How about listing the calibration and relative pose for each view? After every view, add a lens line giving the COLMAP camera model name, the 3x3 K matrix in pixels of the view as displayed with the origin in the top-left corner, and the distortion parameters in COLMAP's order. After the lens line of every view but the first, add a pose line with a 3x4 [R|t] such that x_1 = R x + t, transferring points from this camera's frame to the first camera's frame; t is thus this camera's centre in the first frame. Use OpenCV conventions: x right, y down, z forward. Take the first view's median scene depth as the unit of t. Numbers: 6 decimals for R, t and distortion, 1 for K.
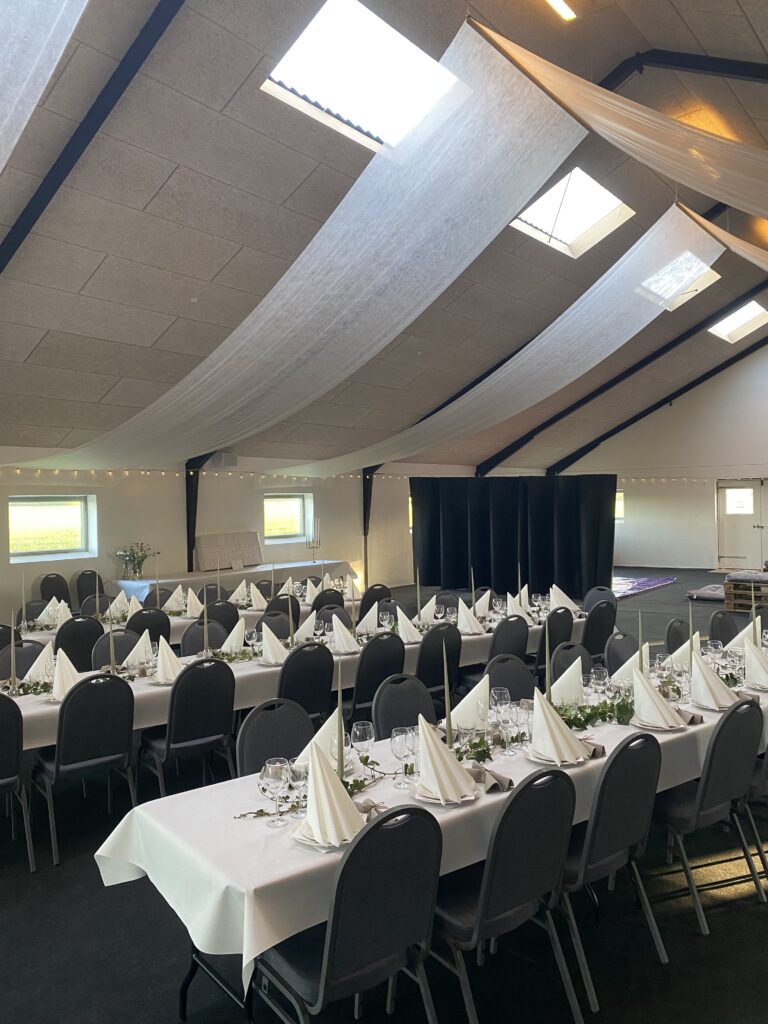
lens RADIAL K [[778.1, 0, 384.0], [0, 778.1, 512.0], [0, 0, 1]] dist [0.027581, -0.032508]
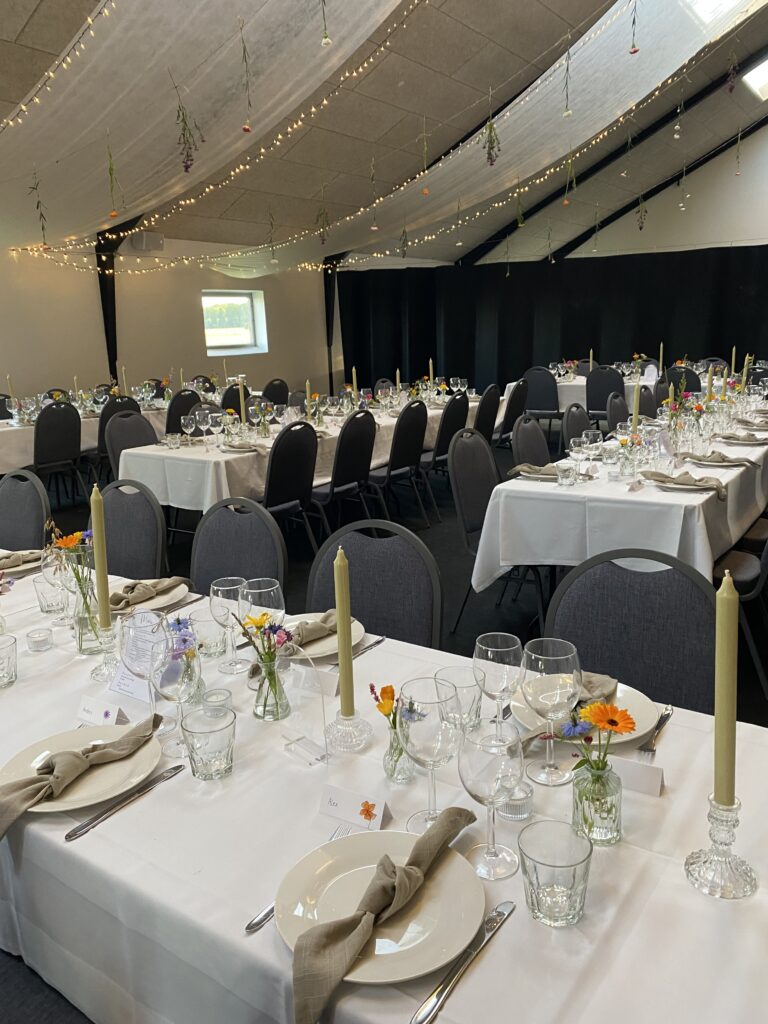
lens RADIAL K [[778.1, 0, 384.0], [0, 778.1, 512.0], [0, 0, 1]] dist [0.027581, -0.032508]
pose [[0.997392, -0.029737, 0.065759, -0.027062], [0.014332, 0.974631, 0.223360, 0.020861], [-0.070733, -0.221835, 0.972515, 0.155561]]
